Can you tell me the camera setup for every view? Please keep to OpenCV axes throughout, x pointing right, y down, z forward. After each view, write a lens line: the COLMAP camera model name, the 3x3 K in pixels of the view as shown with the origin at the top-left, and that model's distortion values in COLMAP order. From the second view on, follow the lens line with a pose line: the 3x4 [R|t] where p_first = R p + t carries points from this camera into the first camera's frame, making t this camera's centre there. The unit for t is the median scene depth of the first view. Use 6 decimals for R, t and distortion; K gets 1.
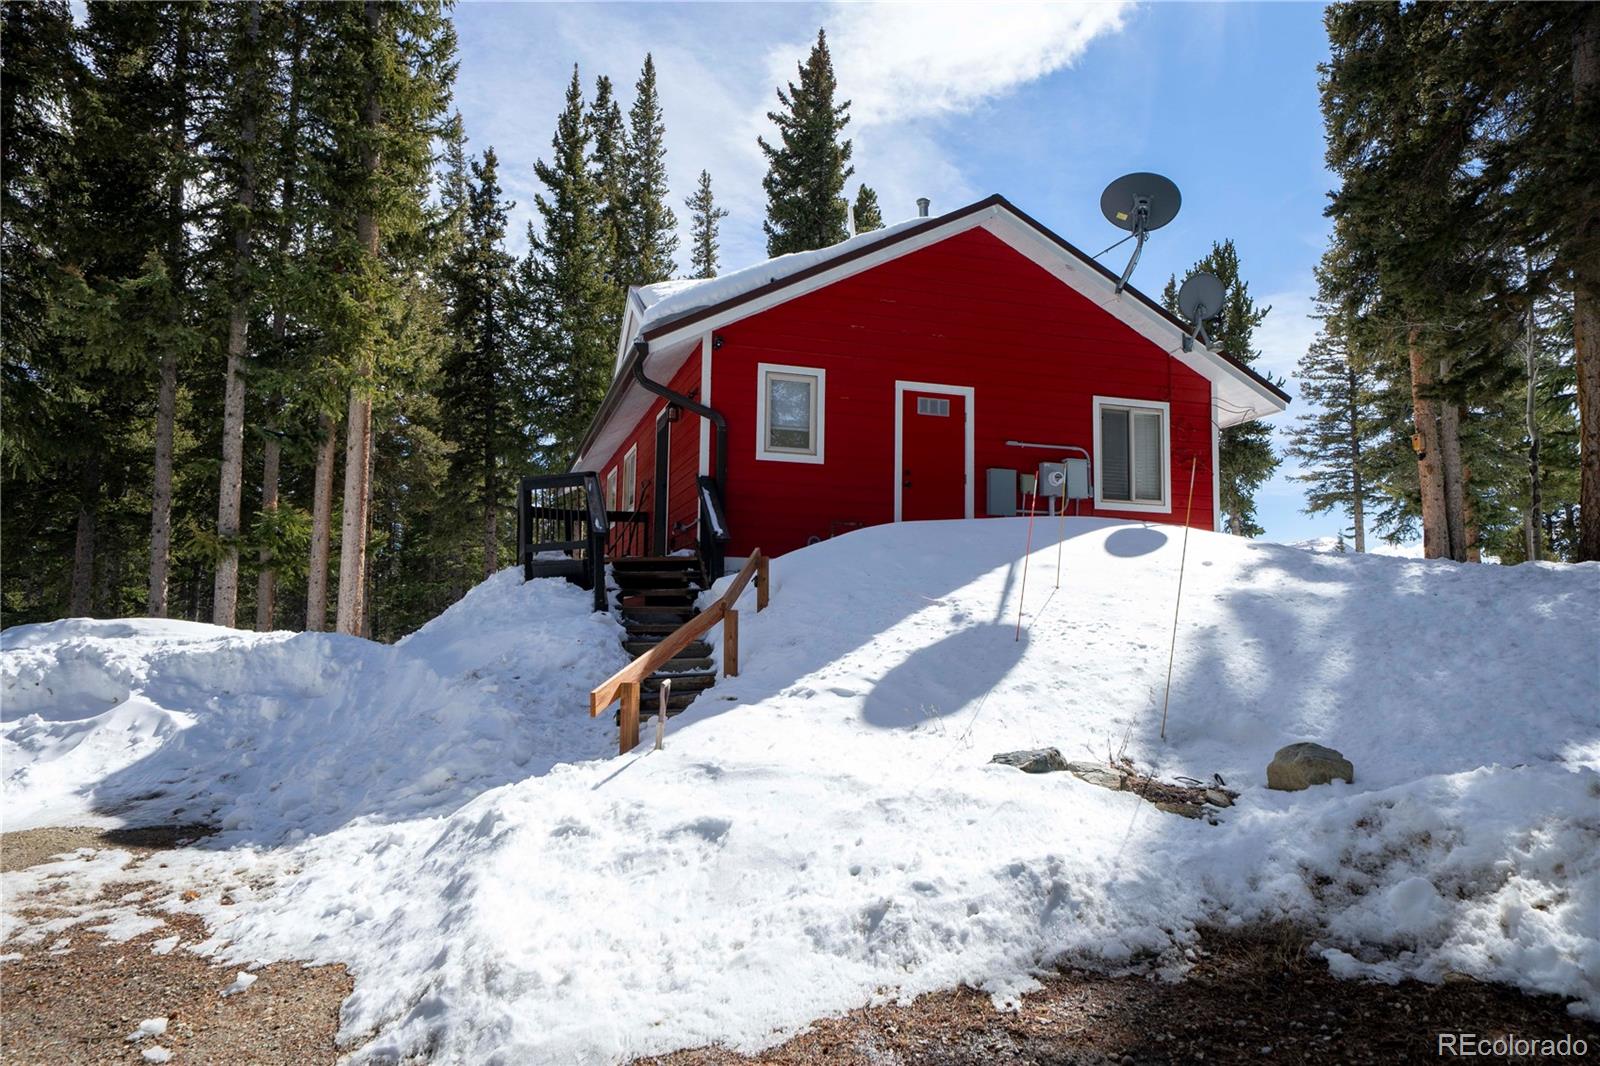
lens RADIAL K [[1014.9, 0, 800.0], [0, 1014.9, 533.0], [0, 0, 1]] dist [0.004588, 0.001499]
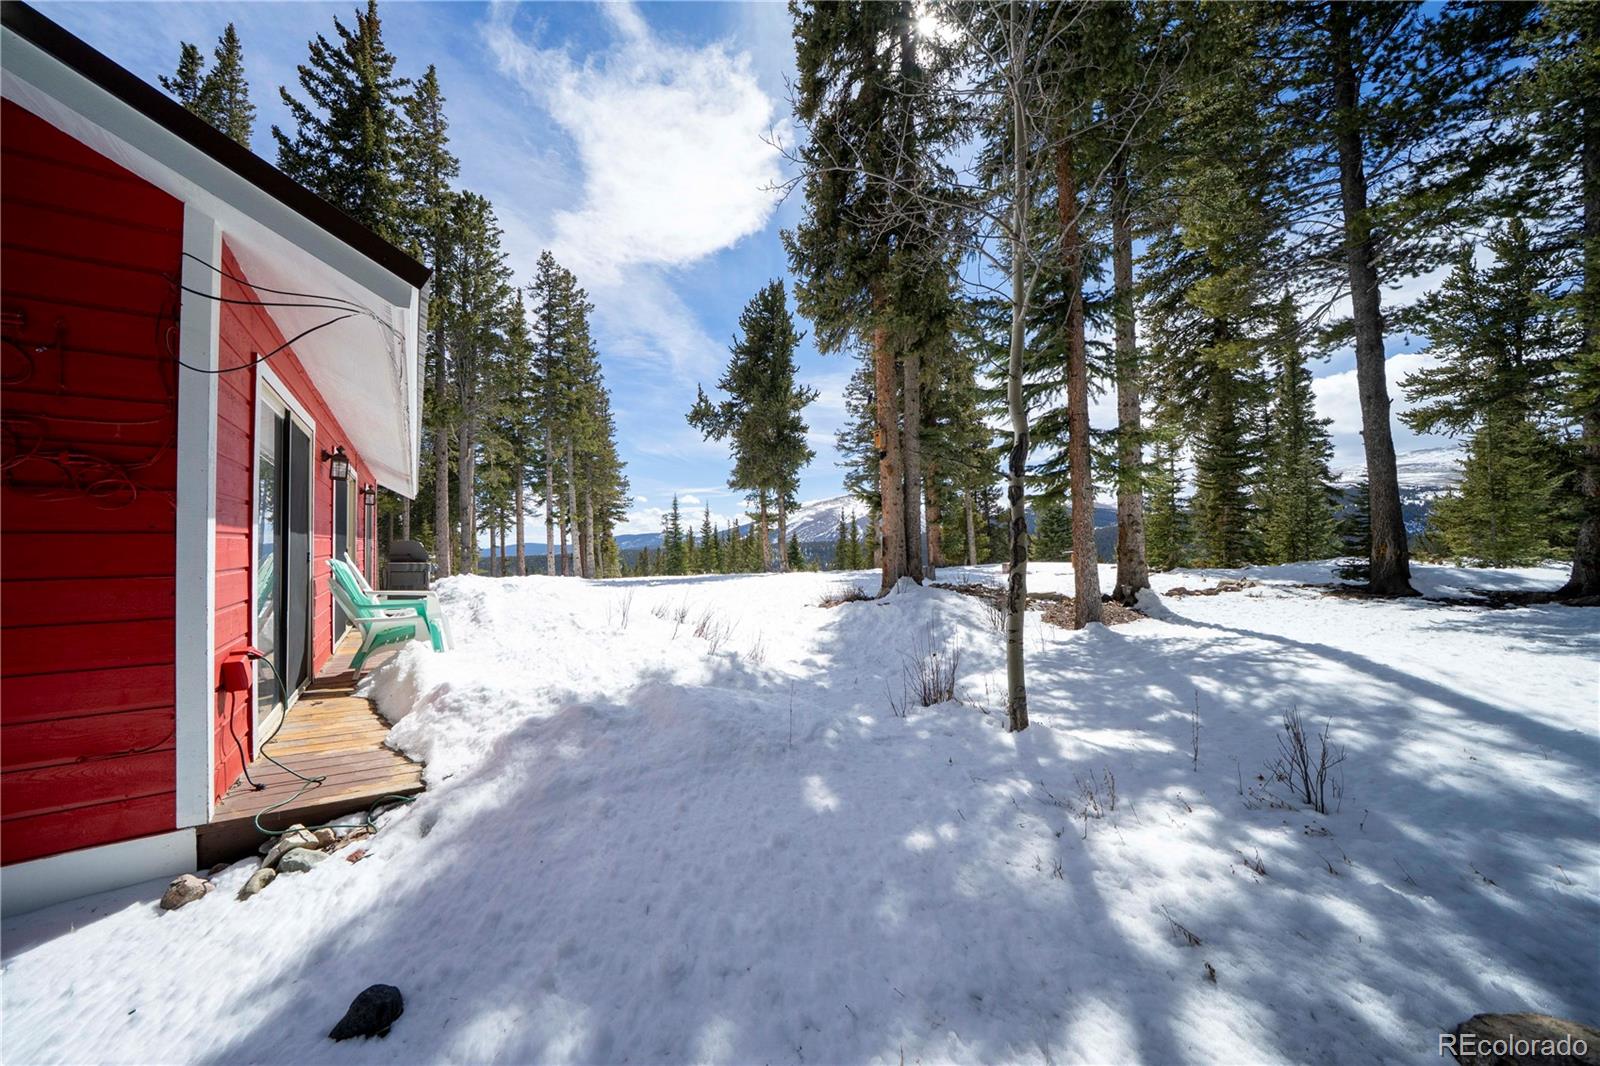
lens RADIAL K [[561.3, 0, 791.8], [0, 561.3, 532.7], [0, 0, 1]] dist [-0.016221, 0.000096]
pose [[0.948752, -0.016542, 0.315590, 0.213683], [-0.009159, 0.996770, 0.079781, -0.025937], [-0.315890, -0.078583, 0.945536, 0.312159]]
